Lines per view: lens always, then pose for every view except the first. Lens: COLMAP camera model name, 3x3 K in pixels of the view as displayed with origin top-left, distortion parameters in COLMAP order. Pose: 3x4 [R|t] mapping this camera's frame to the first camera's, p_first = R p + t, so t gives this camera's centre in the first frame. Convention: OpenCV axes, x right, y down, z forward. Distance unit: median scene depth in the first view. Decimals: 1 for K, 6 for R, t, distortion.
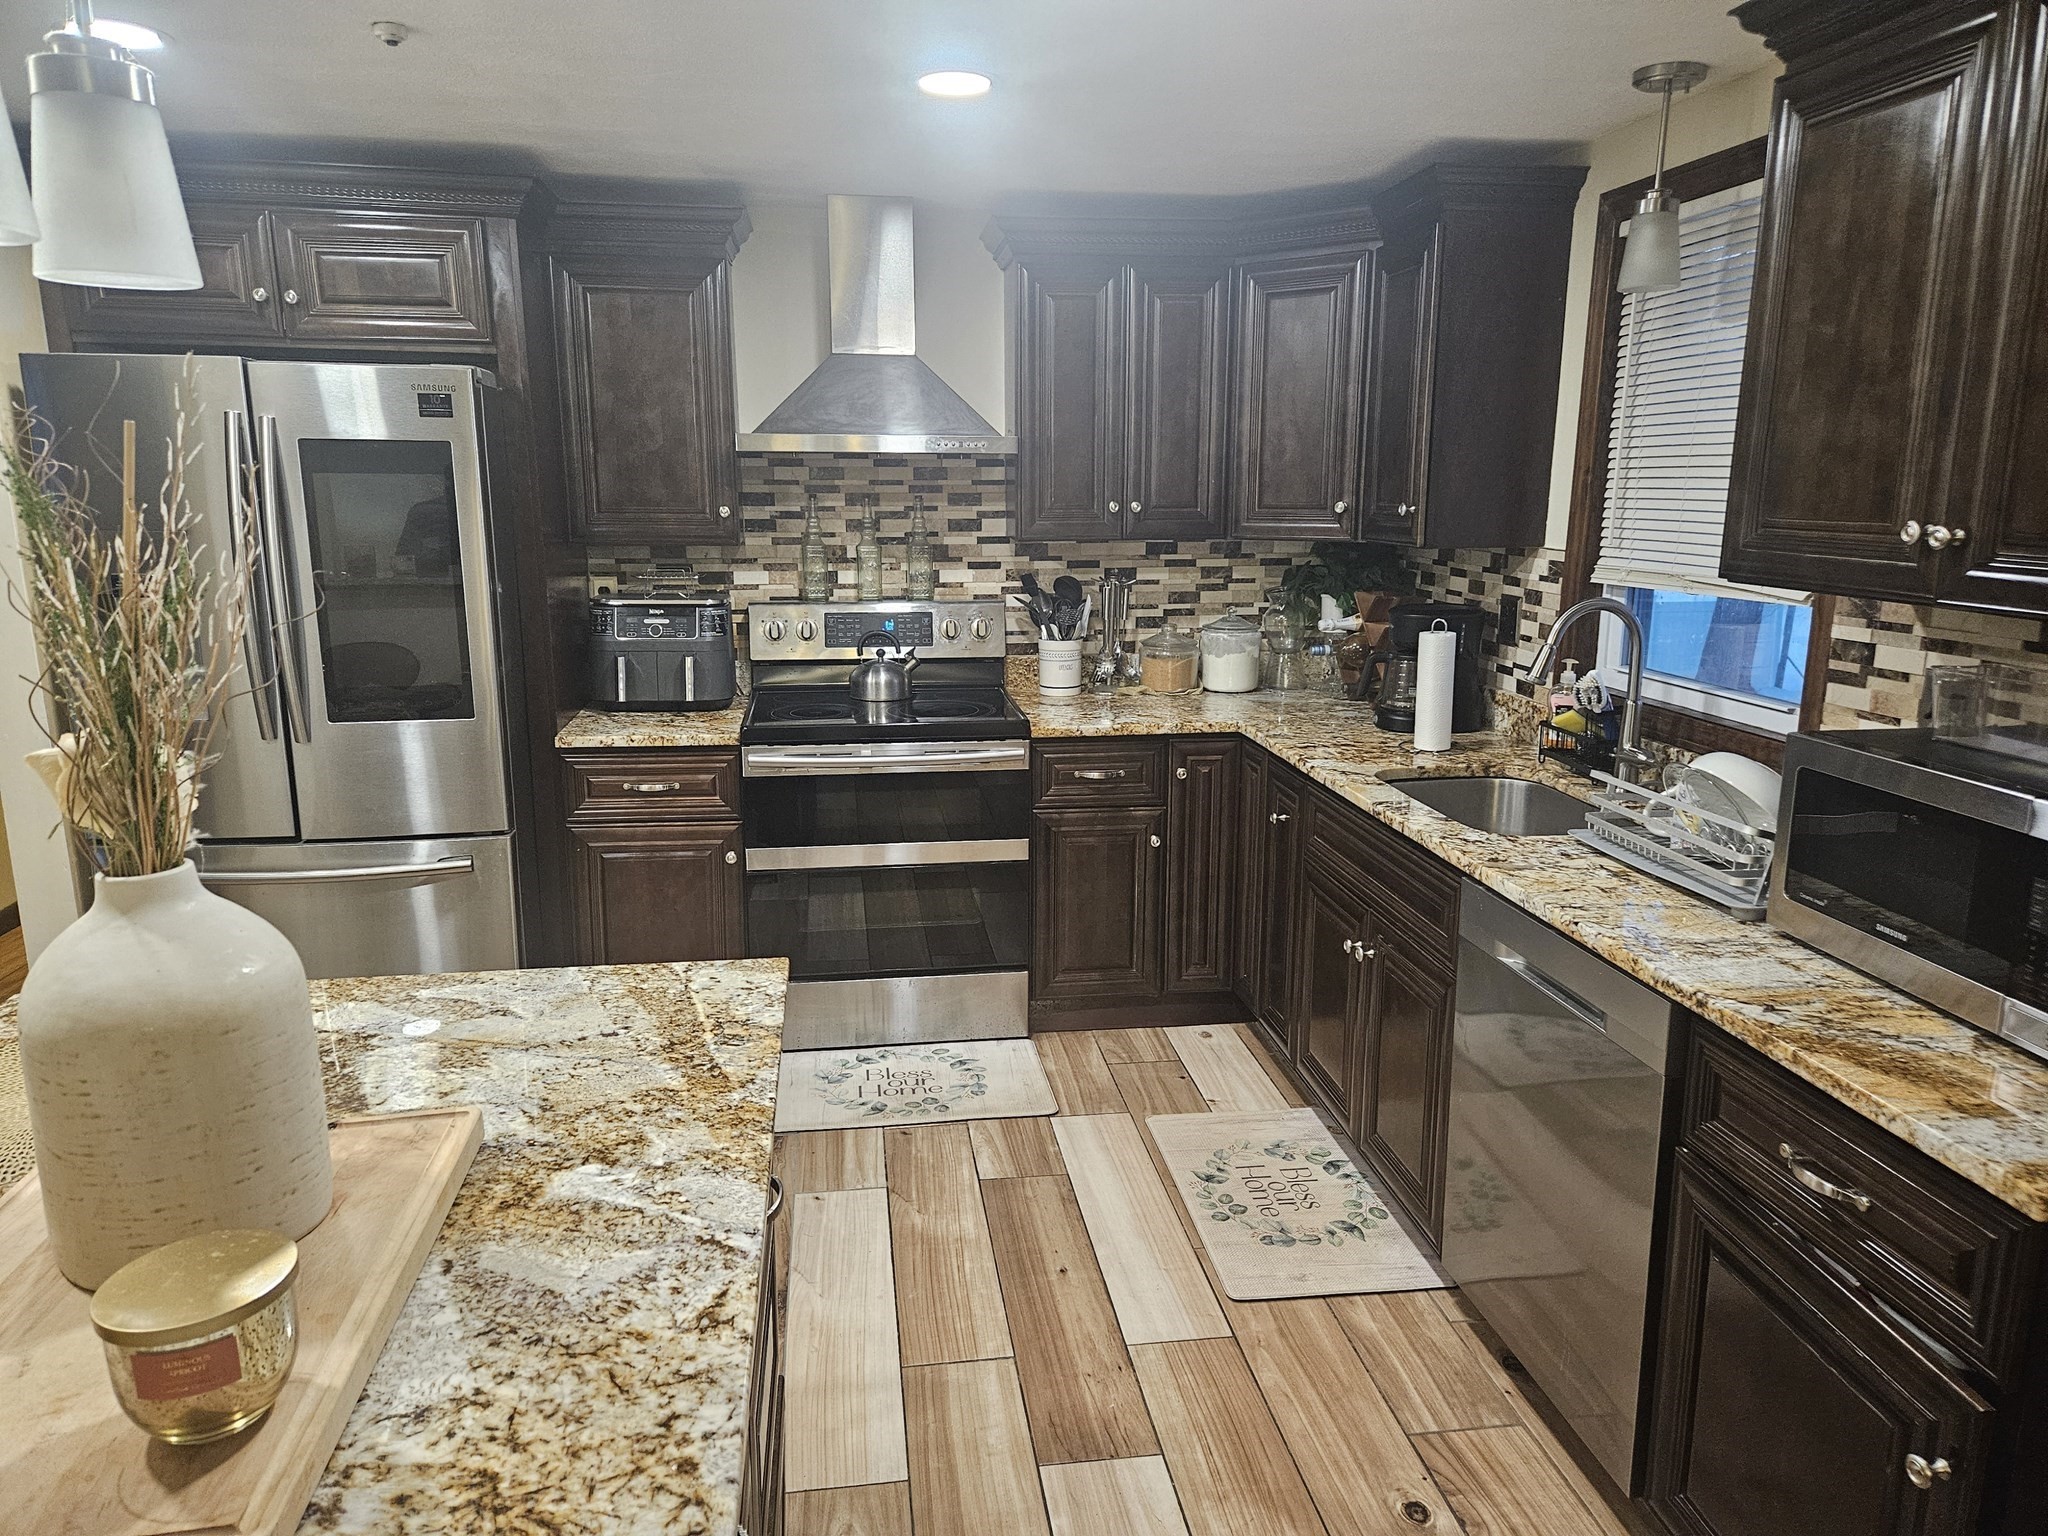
lens RADIAL K [[1365.1, 0, 1024.0], [0, 1365.1, 768.0], [0, 0, 1]] dist [0.040421, -0.001745]
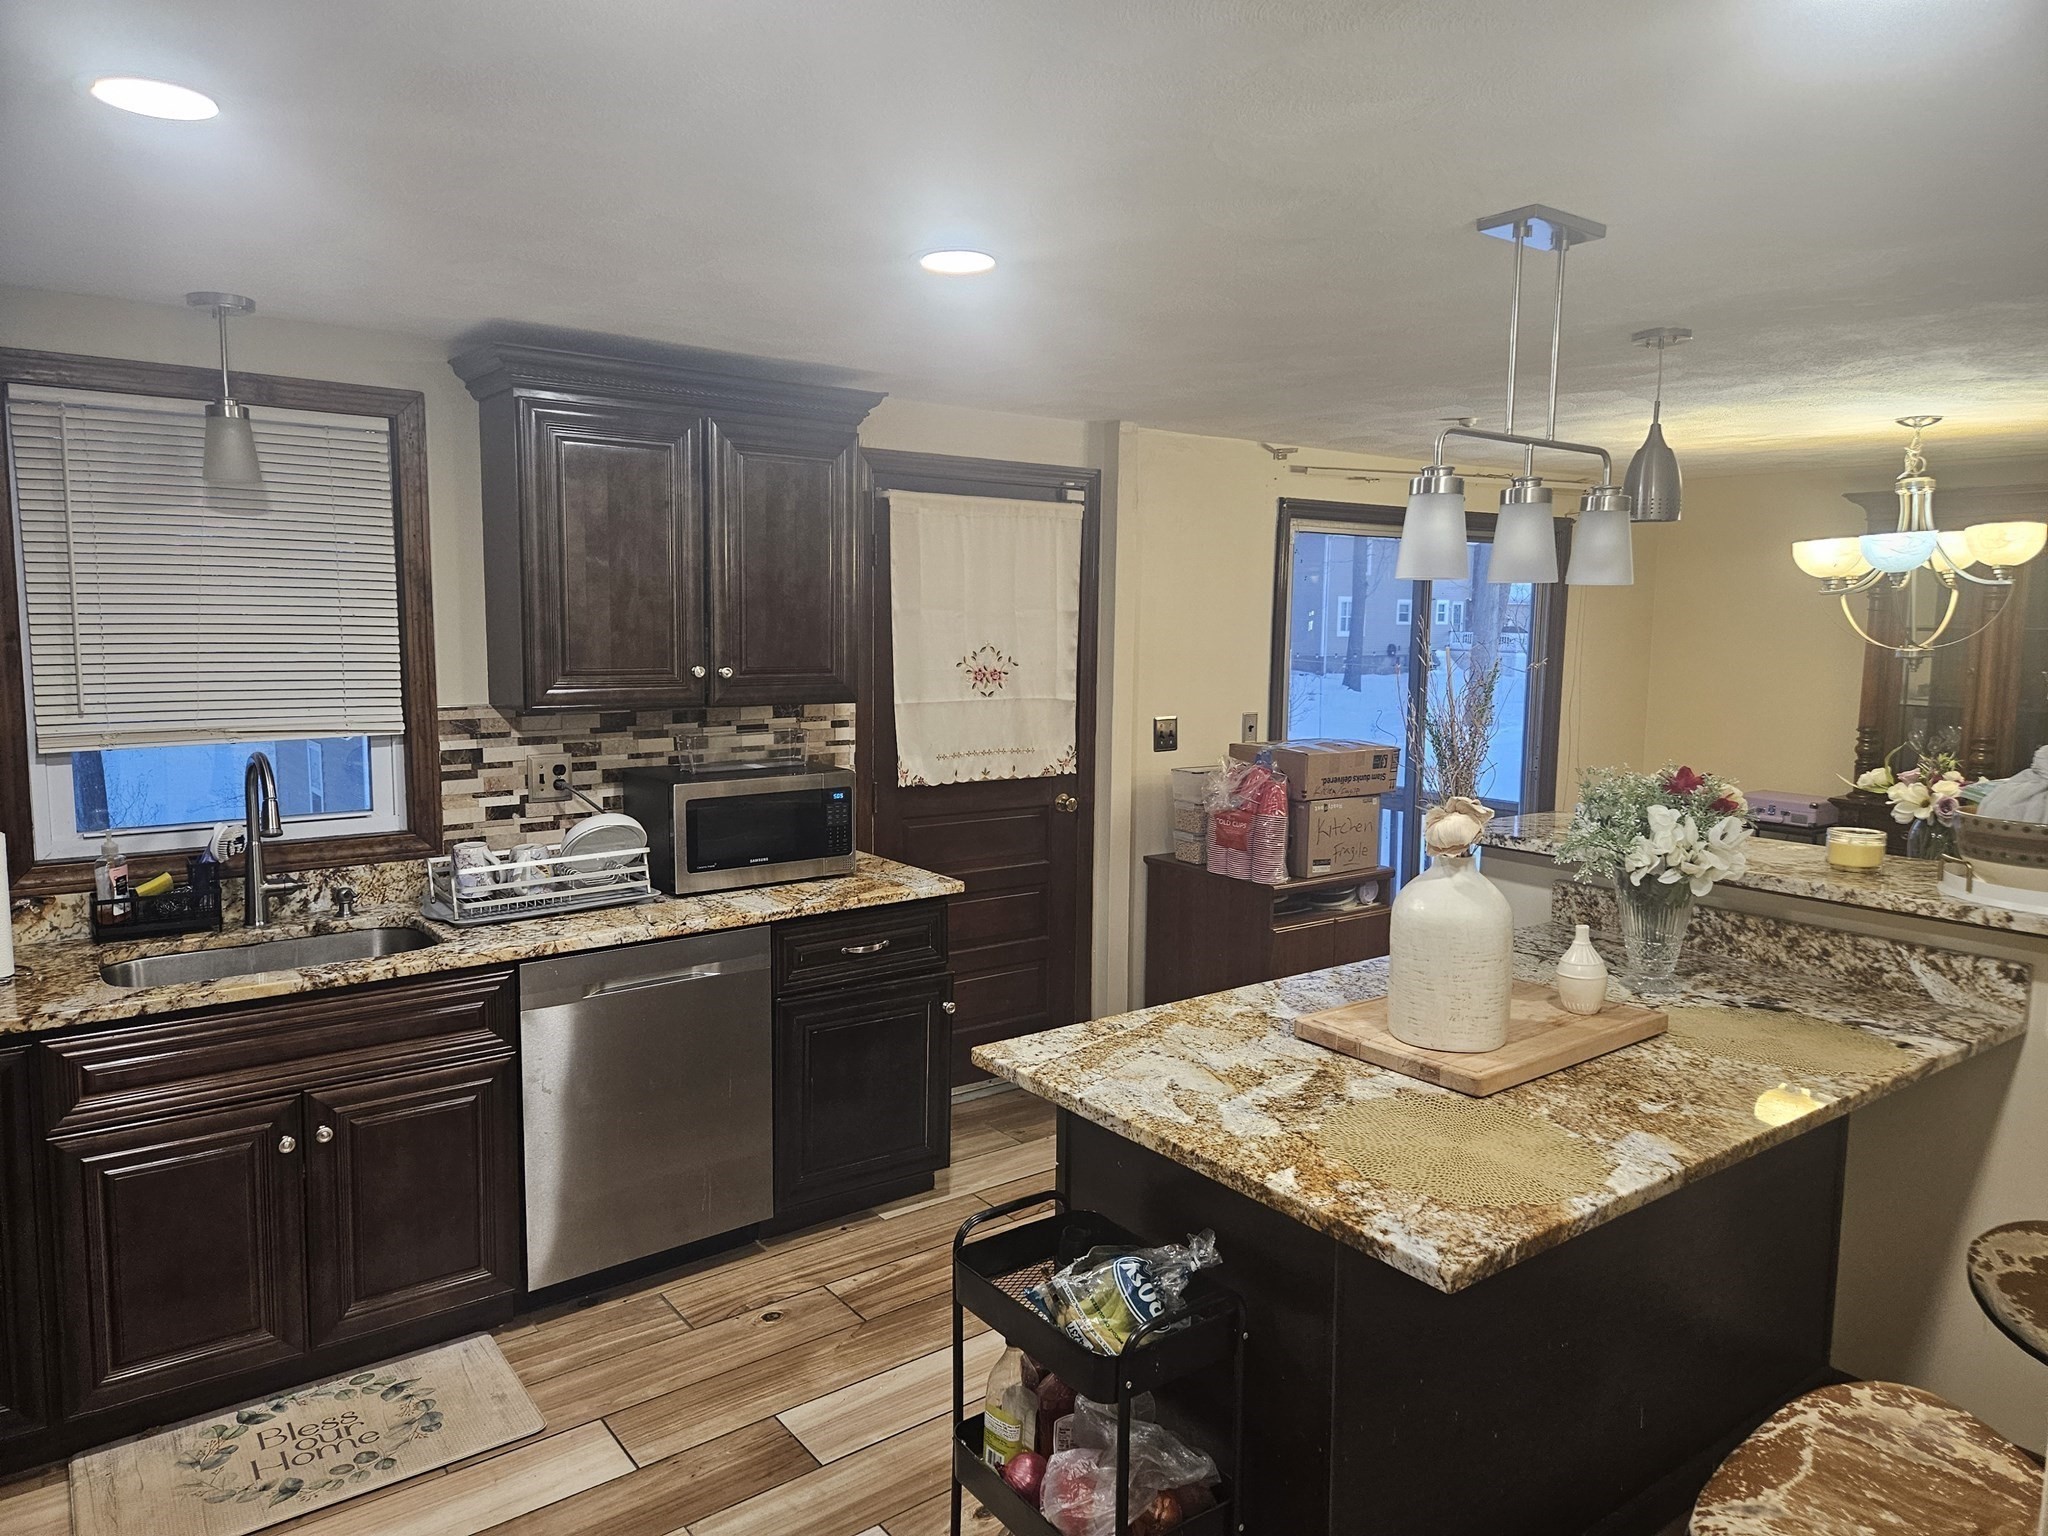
lens RADIAL K [[1365.1, 0, 1024.0], [0, 1365.1, 768.0], [0, 0, 1]] dist [0.040421, -0.001745]
pose [[-0.485619, -0.108023, 0.867471, -1.502250], [0.174260, 0.960457, 0.217154, -0.440935], [-0.856626, 0.256619, -0.447592, 1.754168]]
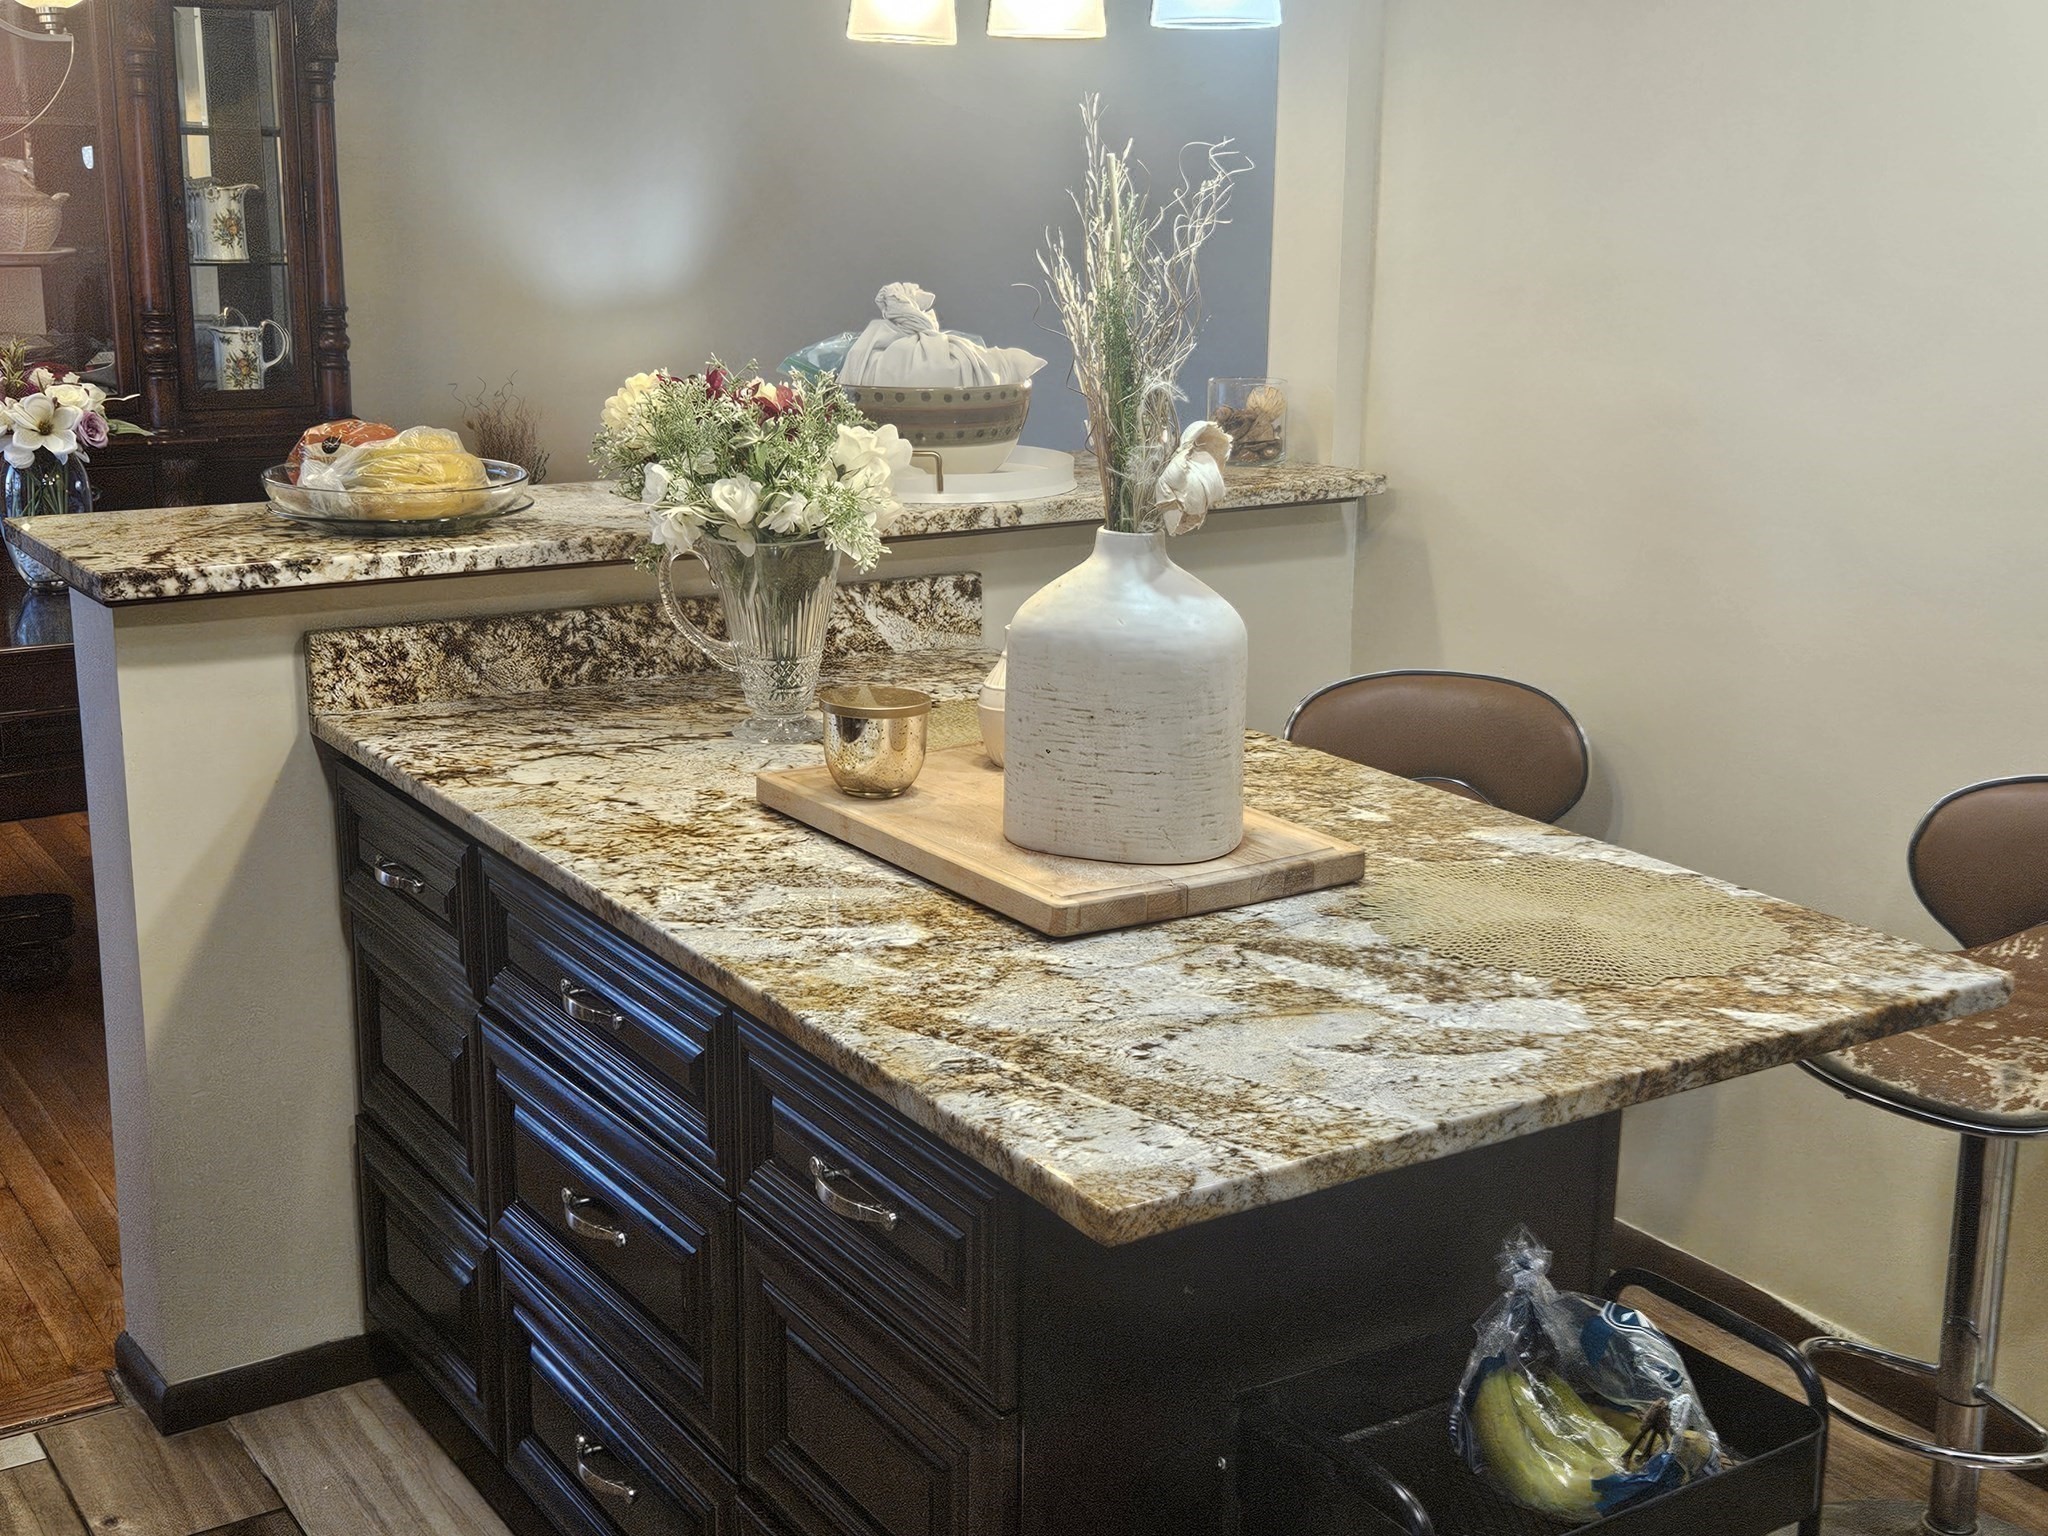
lens RADIAL K [[2444.5, 0, 1055.7], [0, 2444.5, 765.1], [0, 0, 1]] dist [0.079965, -0.024810]
pose [[-0.900170, 0.089958, -0.426147, 0.246090], [-0.109477, 0.900289, 0.421301, -0.448775], [0.421554, 0.425896, -0.800565, 1.967883]]
